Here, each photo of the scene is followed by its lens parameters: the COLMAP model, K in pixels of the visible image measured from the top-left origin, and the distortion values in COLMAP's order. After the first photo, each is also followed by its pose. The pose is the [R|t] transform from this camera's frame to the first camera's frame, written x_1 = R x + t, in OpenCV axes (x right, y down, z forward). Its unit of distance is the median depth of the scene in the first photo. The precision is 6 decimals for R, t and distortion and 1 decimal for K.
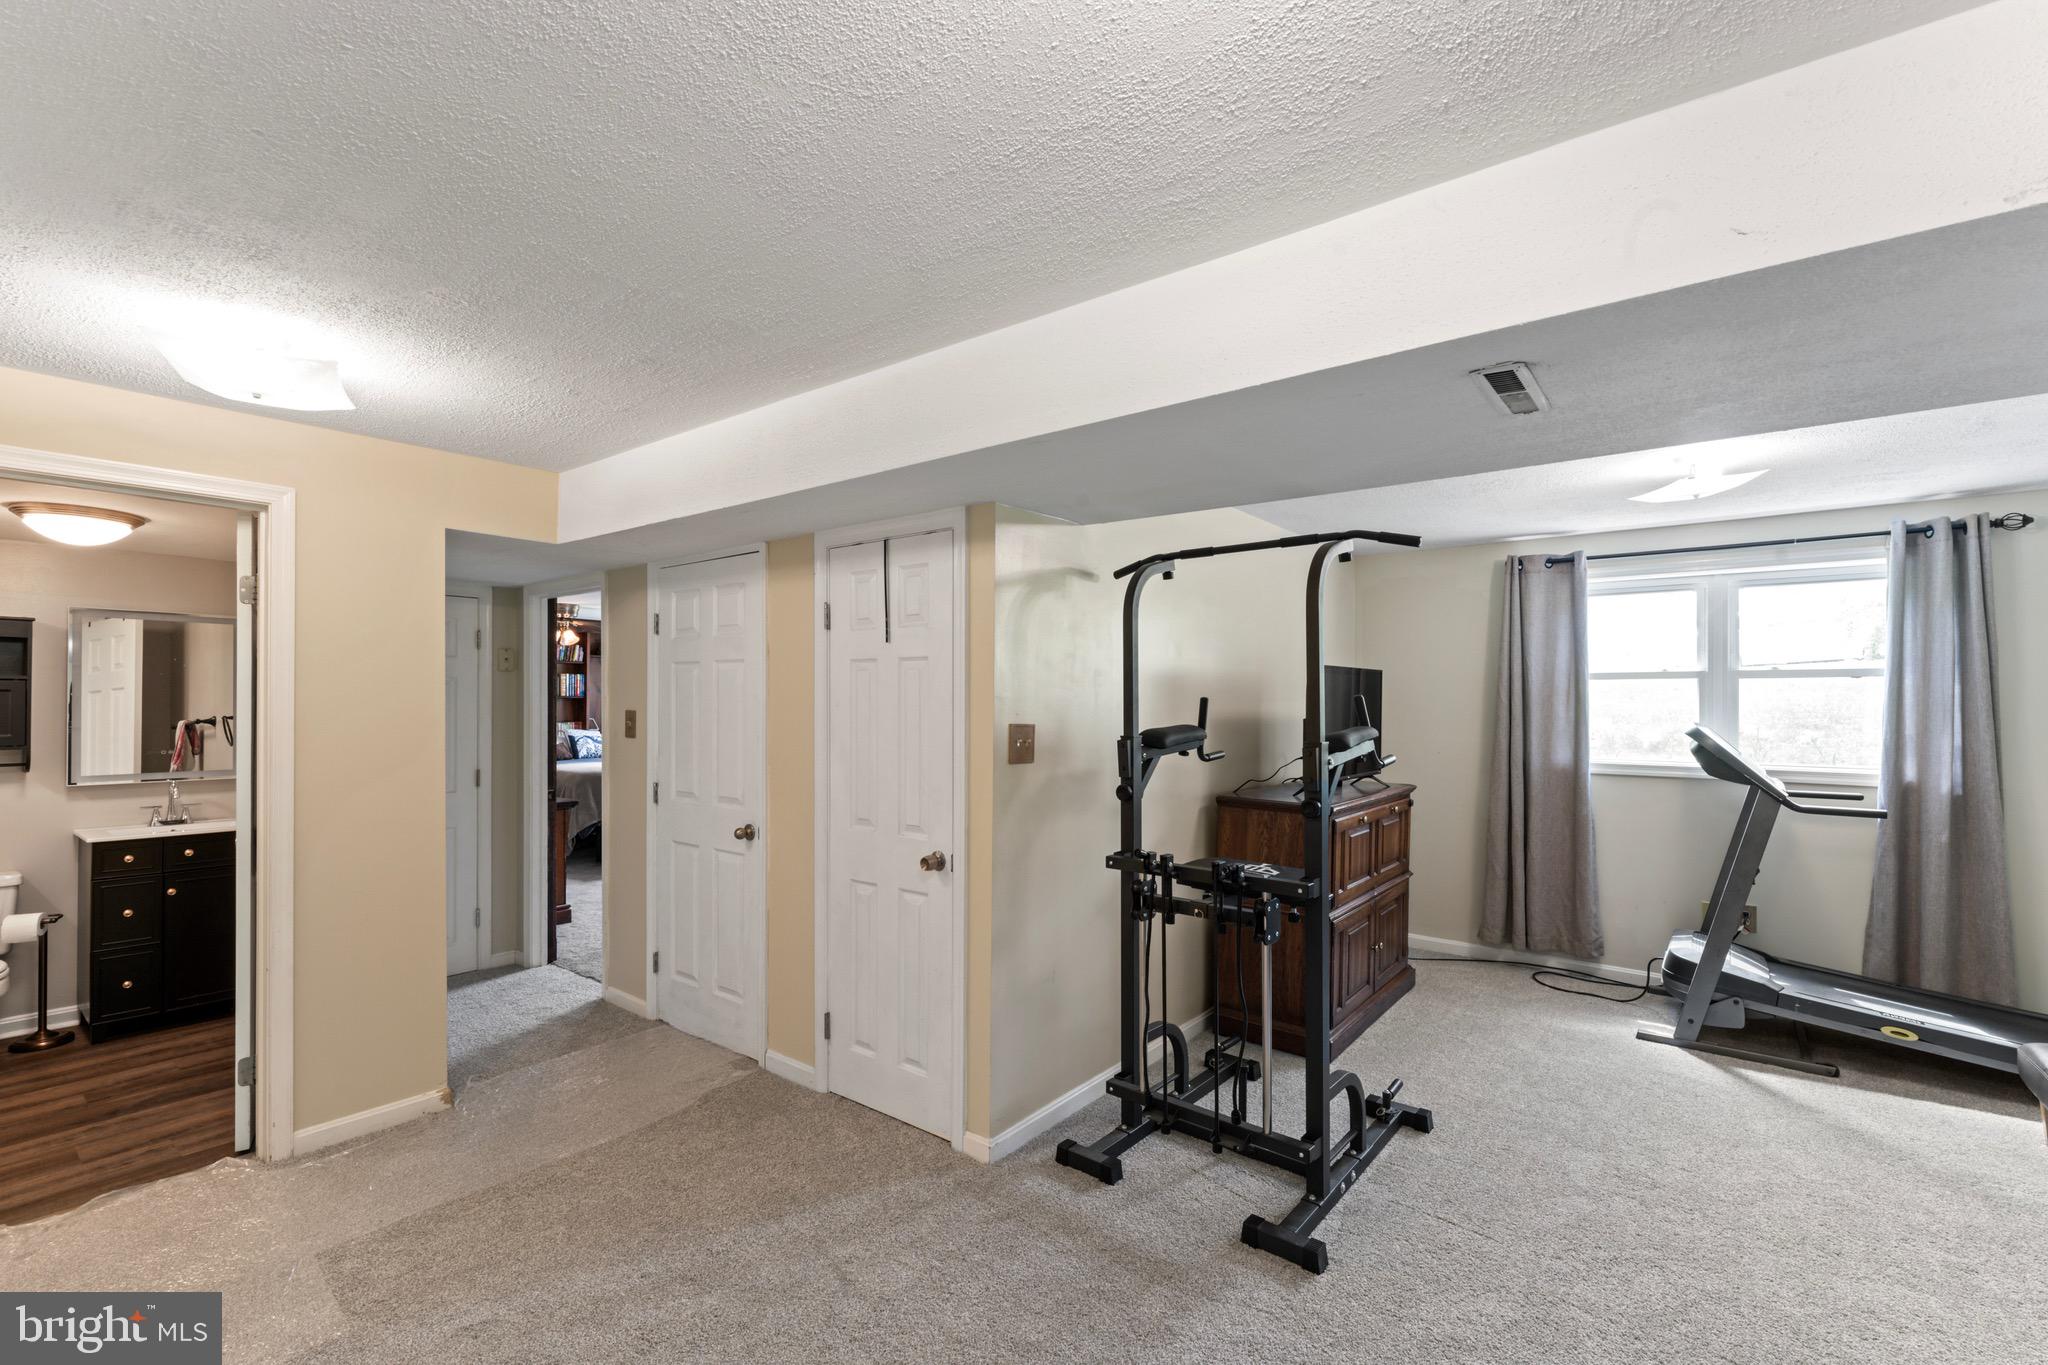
lens RADIAL K [[904.5, 0, 1030.2], [0, 904.5, 691.7], [0, 0, 1]] dist [-0.000498, -0.000642]
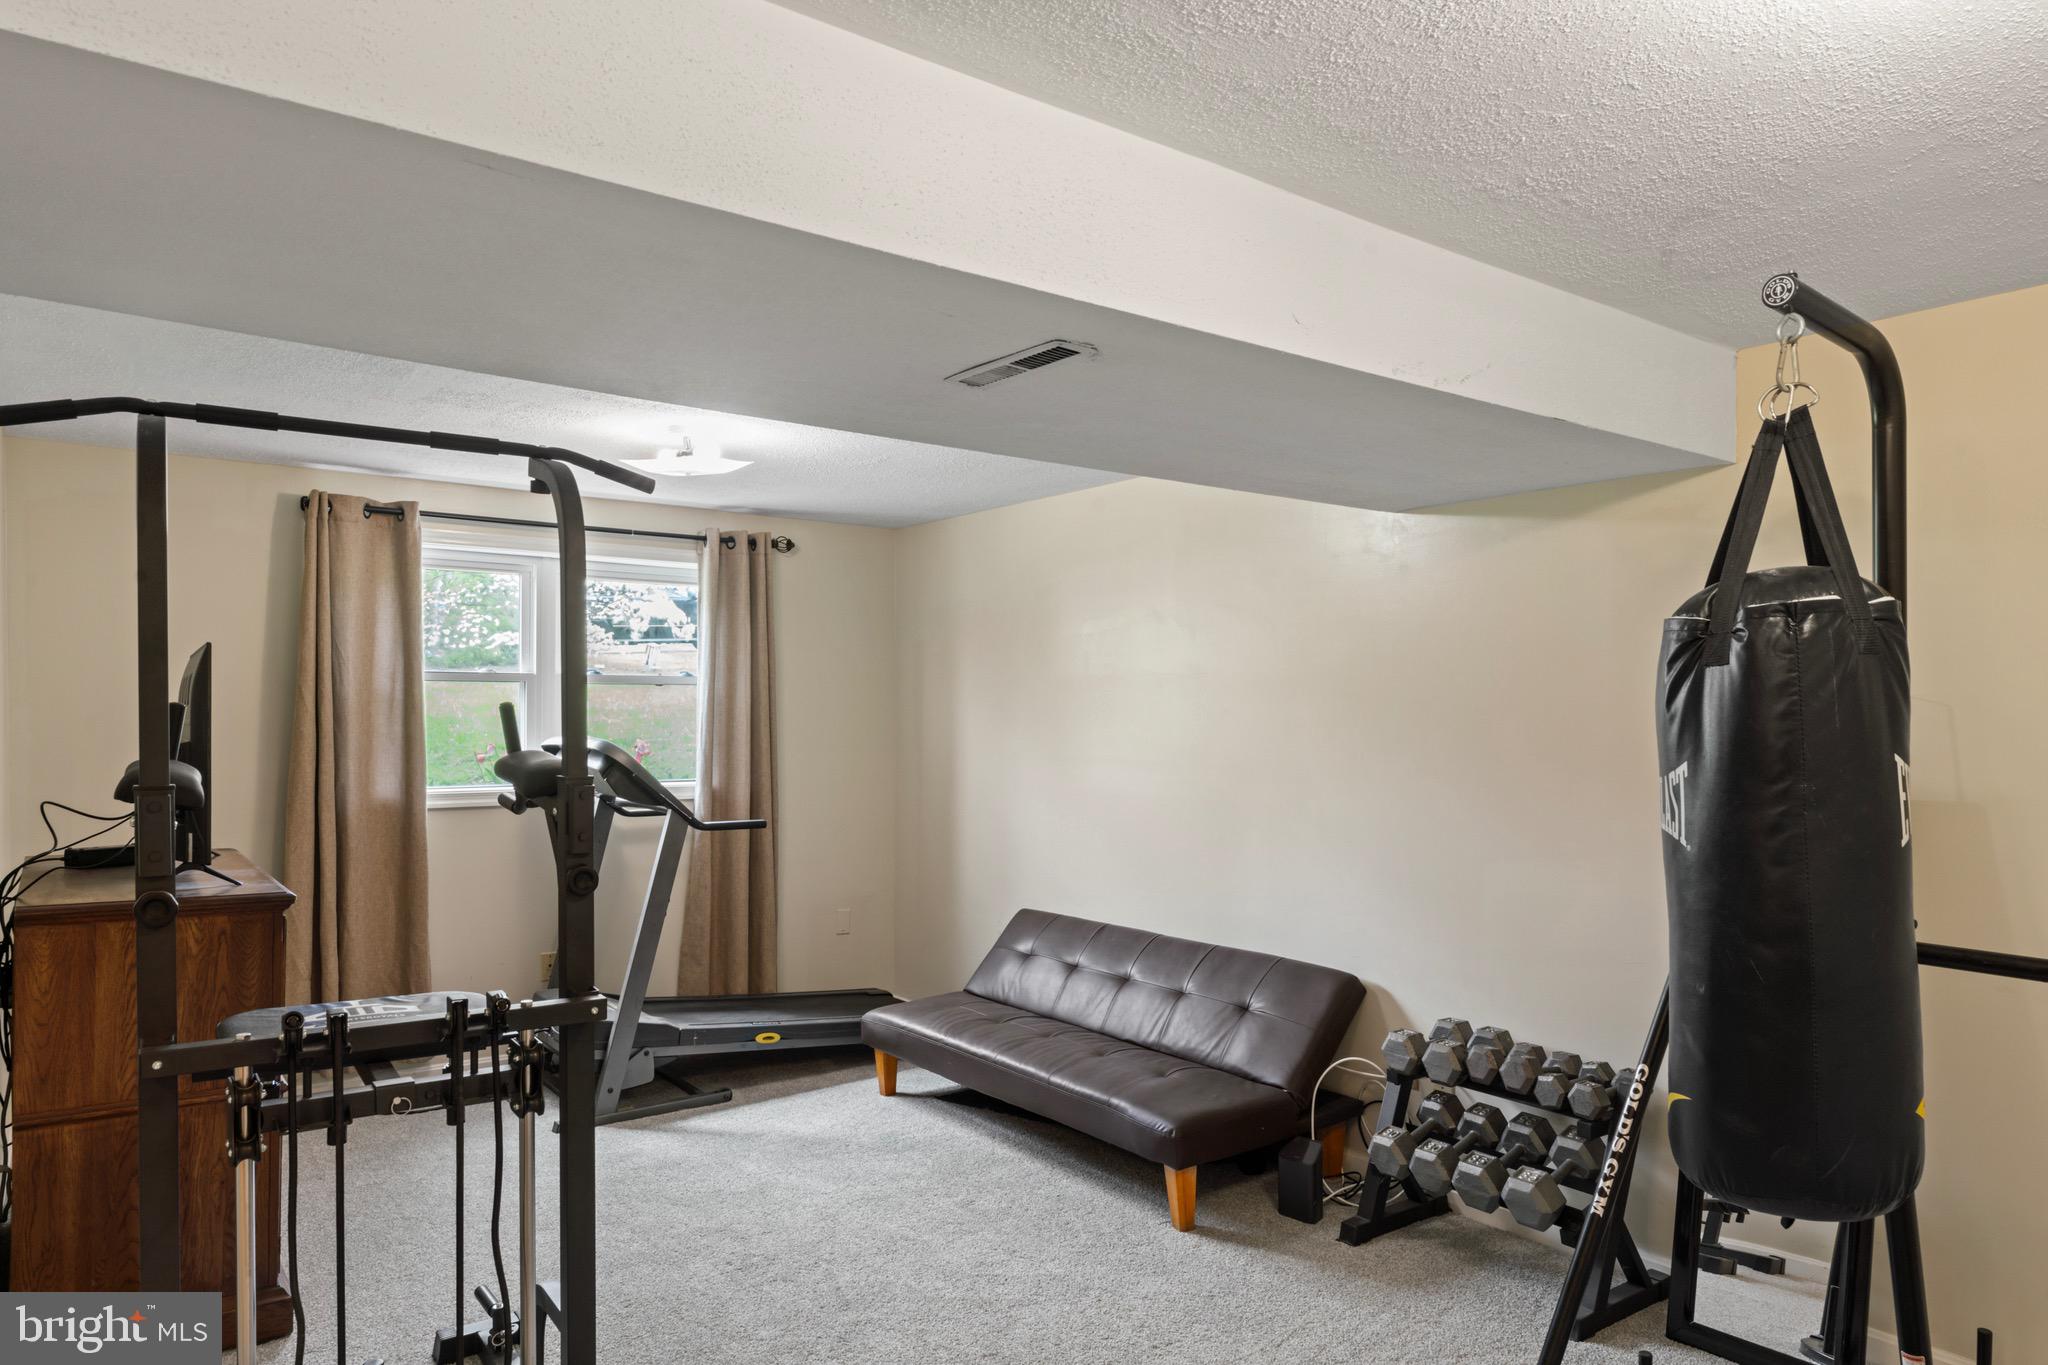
lens RADIAL K [[1305.2, 0, 1039.3], [0, 1305.2, 724.2], [0, 0, 1]] dist [0.004577, 0.000806]
pose [[0.238840, -0.010044, 0.971007, -0.372032], [-0.010252, 0.999865, 0.012864, 0.003813], [-0.971005, -0.013028, 0.238705, 0.345924]]
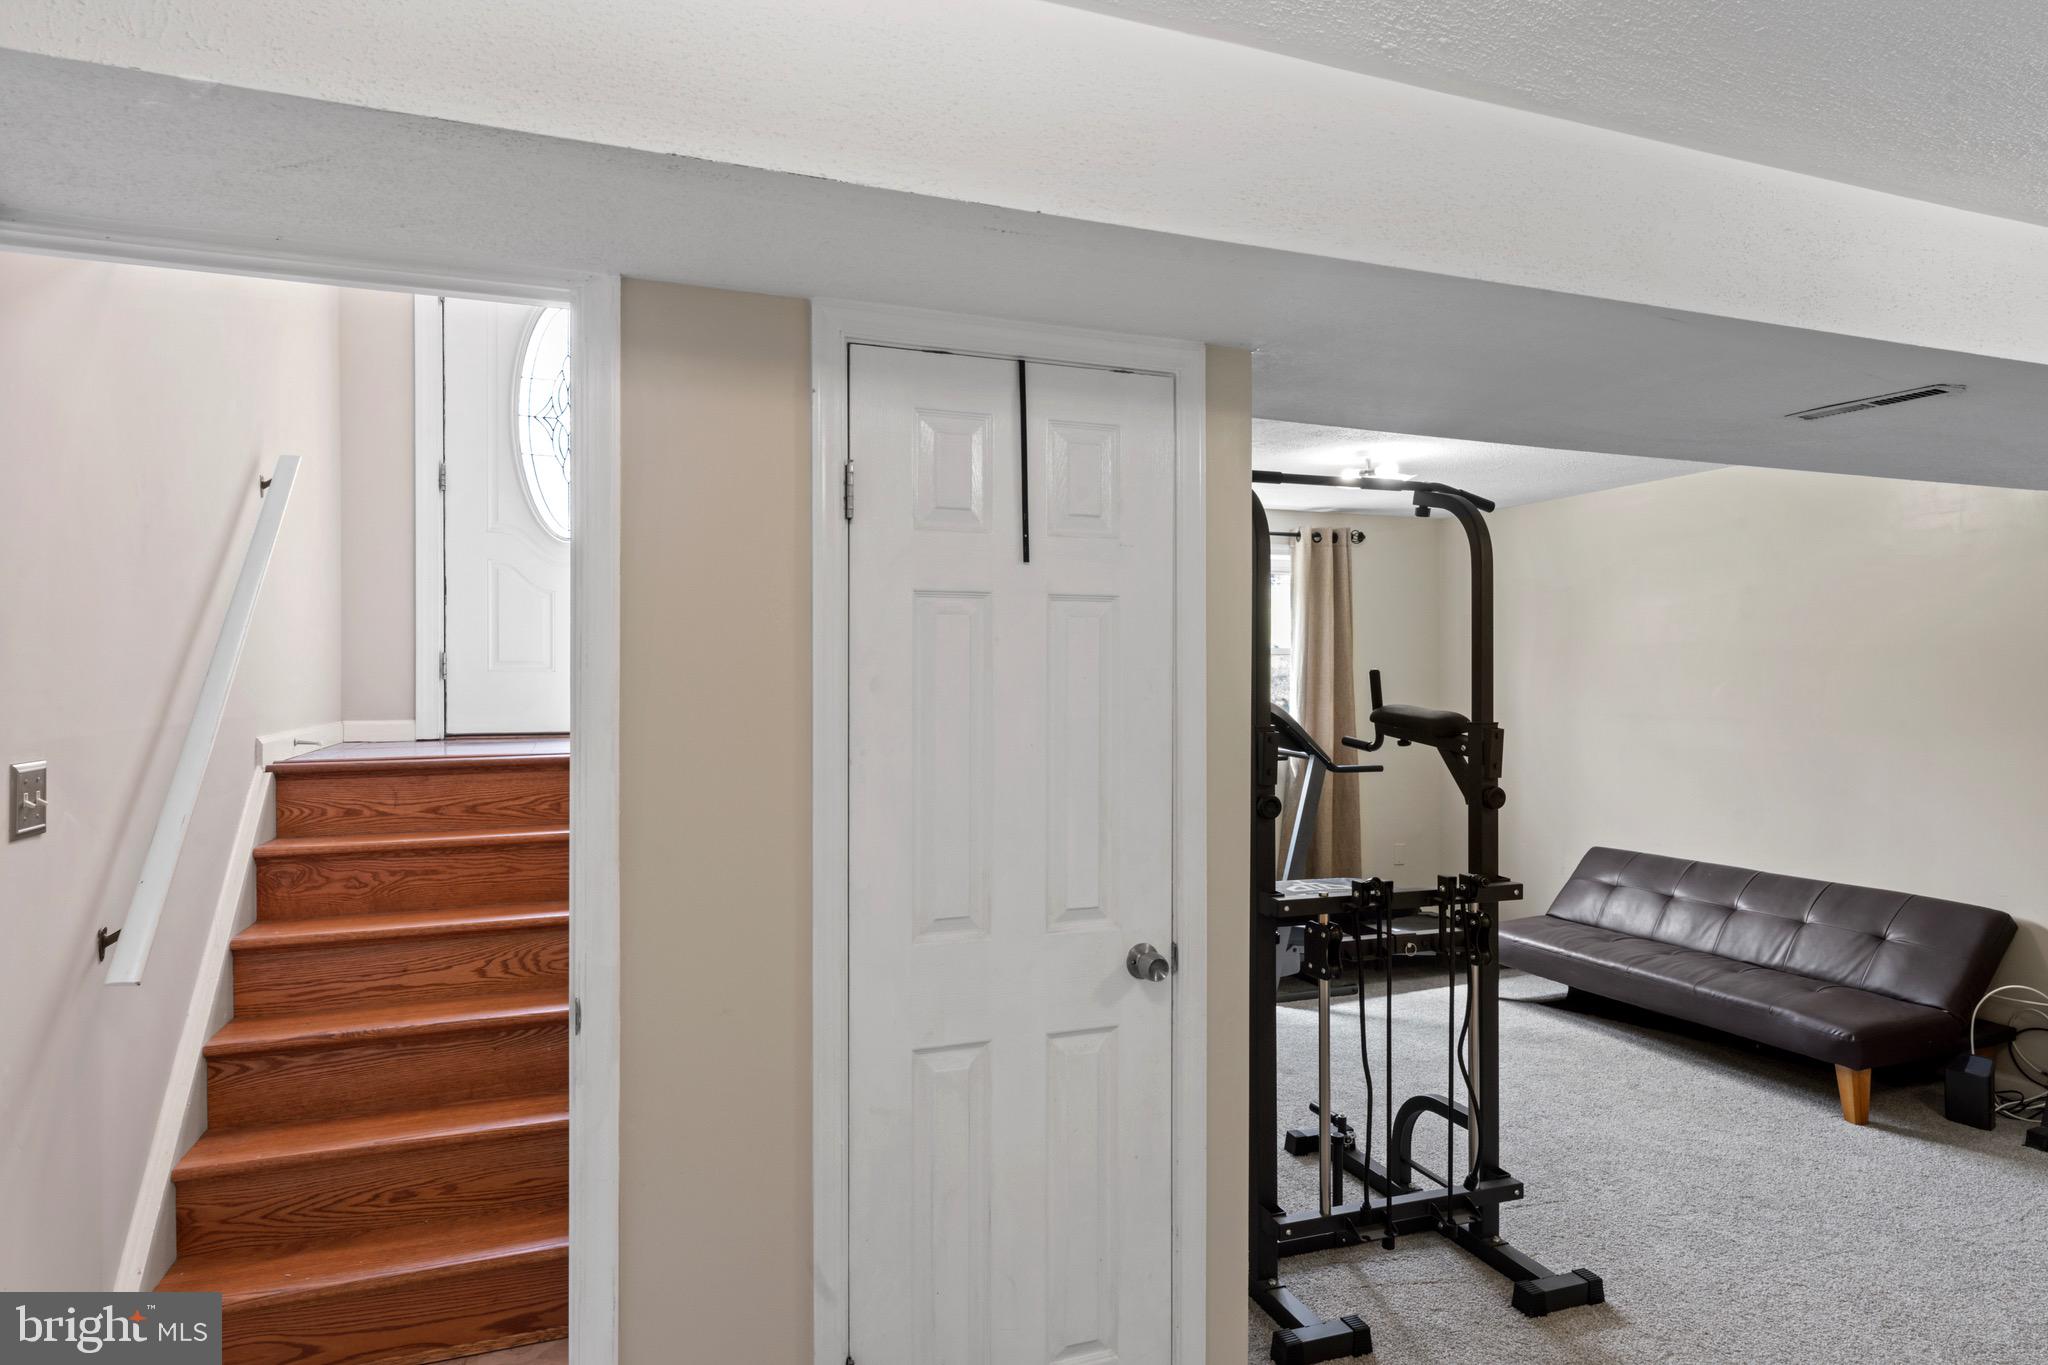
lens RADIAL K [[1181.3, 0, 1023.3], [0, 1181.3, 681.3], [0, 0, 1]] dist [-0.004473, -0.000985]
pose [[0.512459, -0.006217, 0.858689, -0.638882], [-0.002095, 0.999962, 0.008491, 0.005850], [-0.858709, -0.006150, 0.512426, 0.571581]]
